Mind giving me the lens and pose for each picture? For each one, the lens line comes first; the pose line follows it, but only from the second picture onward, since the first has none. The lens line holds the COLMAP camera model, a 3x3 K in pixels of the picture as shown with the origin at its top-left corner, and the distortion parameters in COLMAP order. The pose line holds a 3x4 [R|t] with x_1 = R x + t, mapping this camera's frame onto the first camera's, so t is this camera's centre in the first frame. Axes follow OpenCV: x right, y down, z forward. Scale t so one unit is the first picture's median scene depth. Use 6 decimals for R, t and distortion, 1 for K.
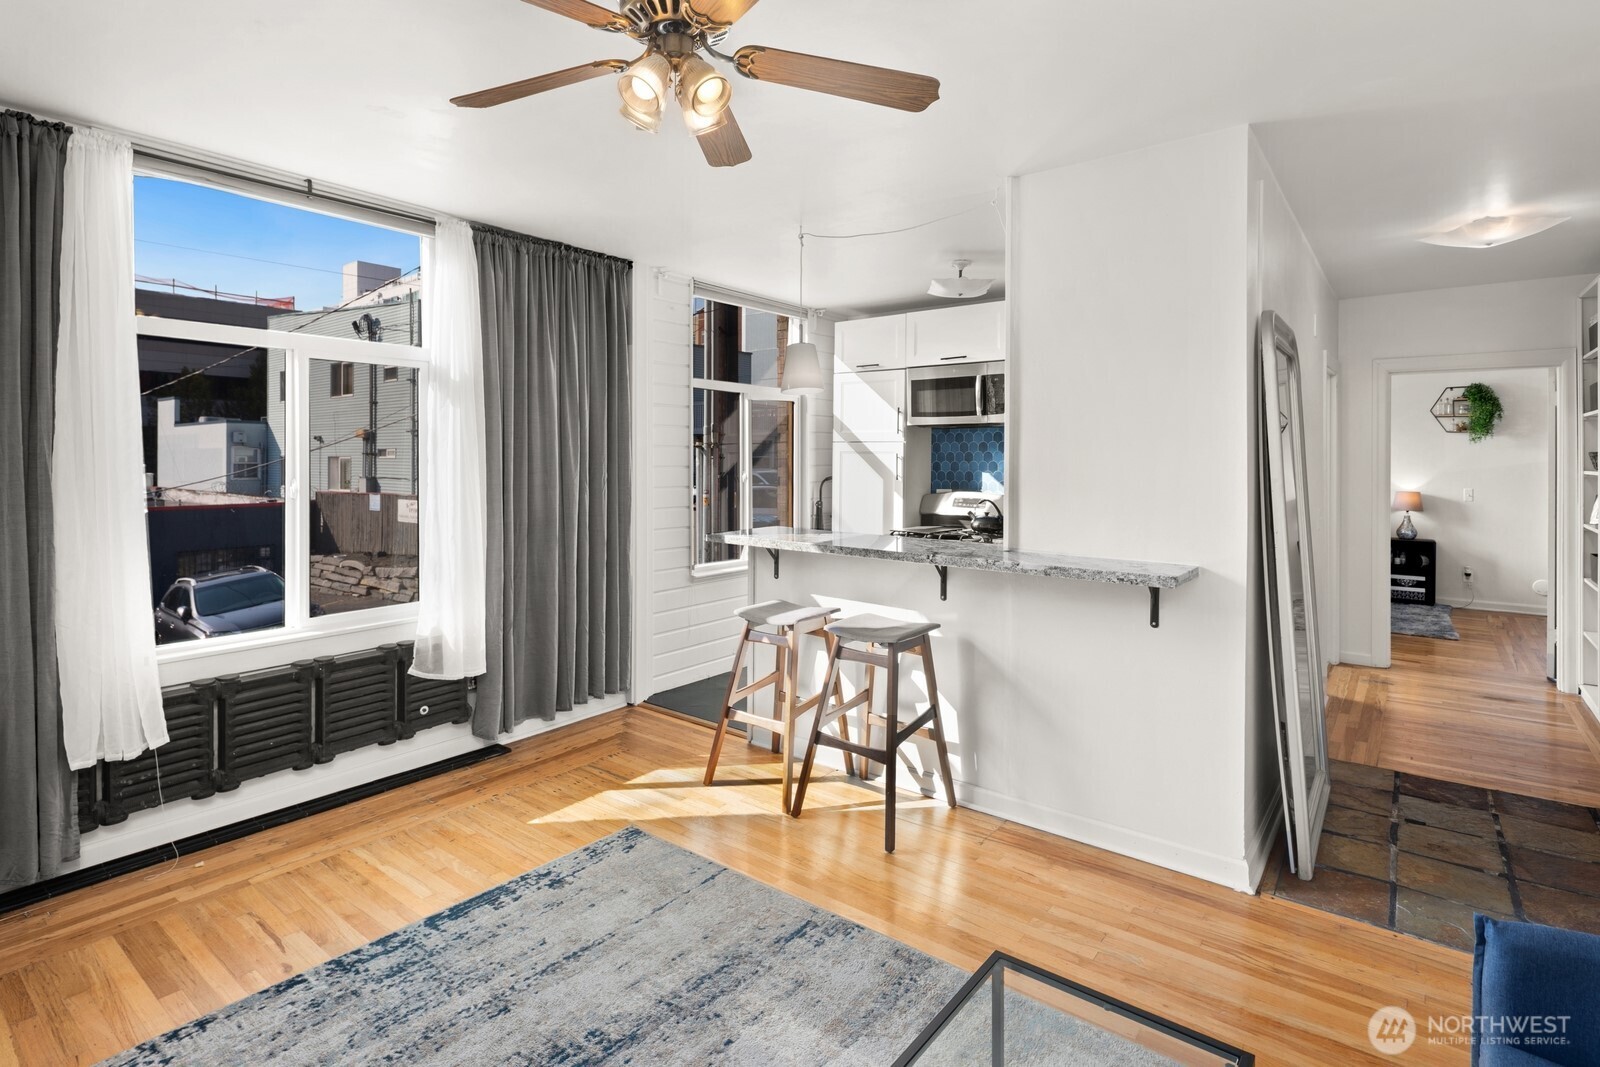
lens RADIAL K [[795.8, 0, 800.7], [0, 795.8, 459.4], [0, 0, 1]] dist [-0.000392, -0.000999]
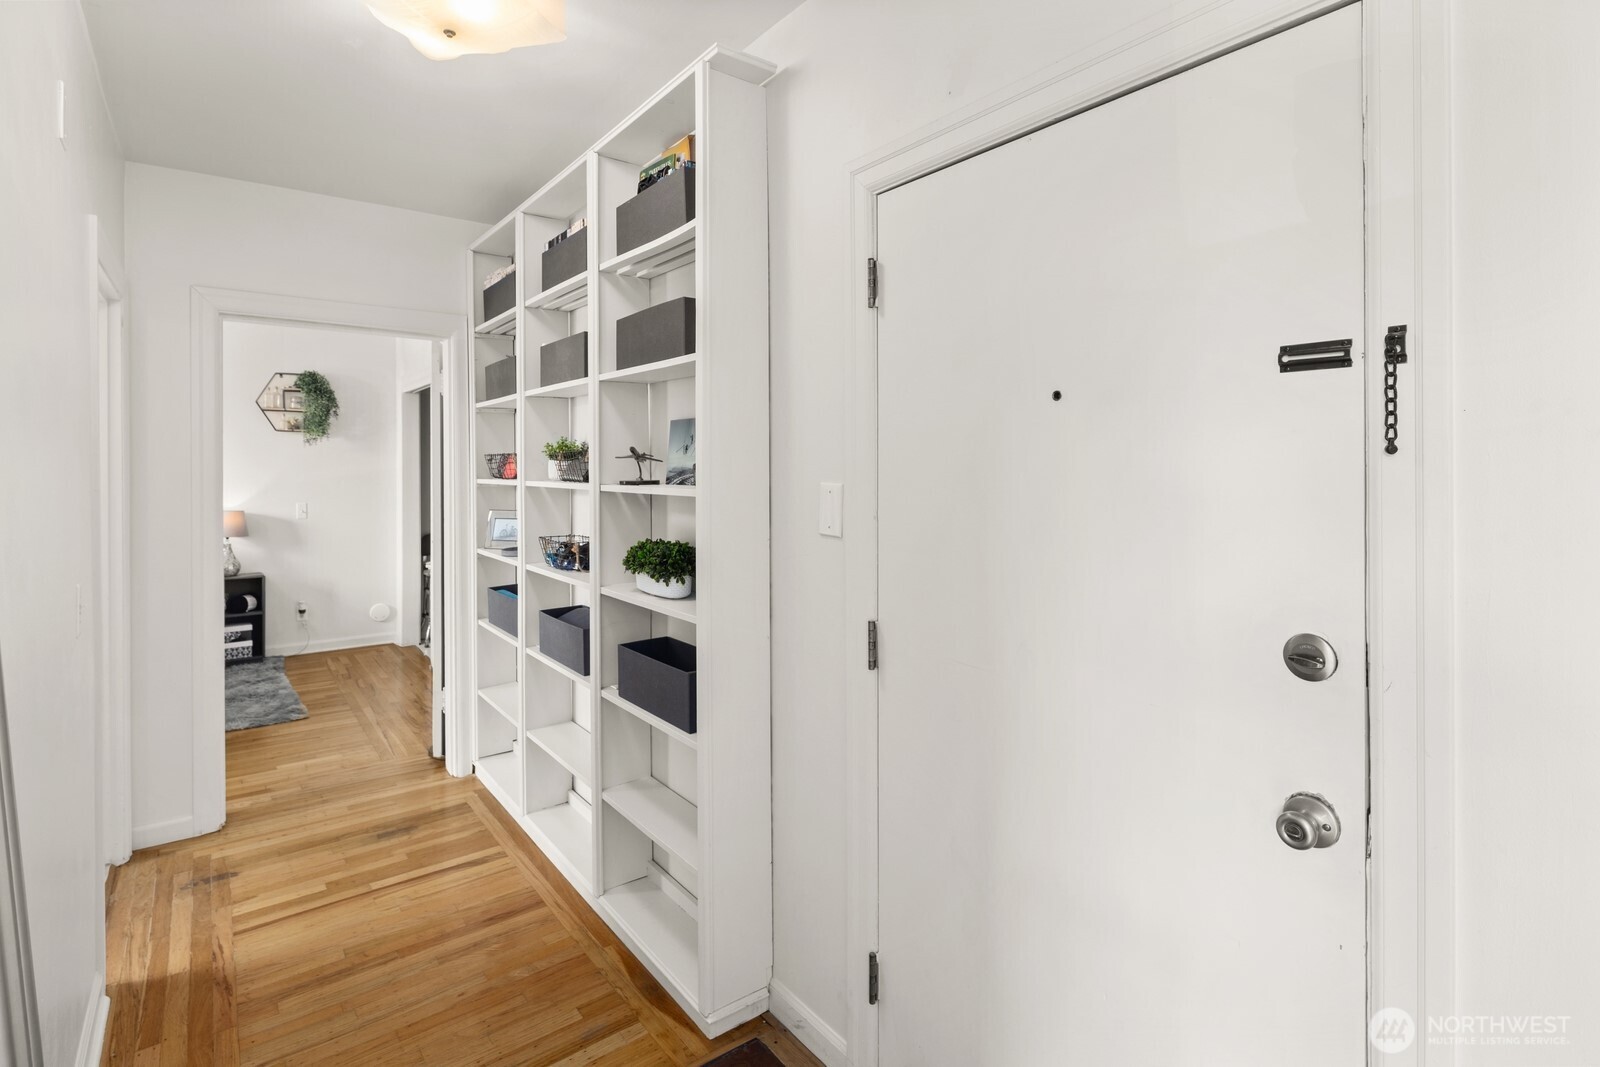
lens RADIAL K [[795.8, 0, 800.7], [0, 795.8, 459.4], [0, 0, 1]] dist [-0.000392, -0.000999]
pose [[0.265684, 0.000913, 0.964060, 0.206458], [0.009666, 0.999947, -0.003611, 0.001141], [-0.964012, 0.010278, 0.265661, 0.308834]]
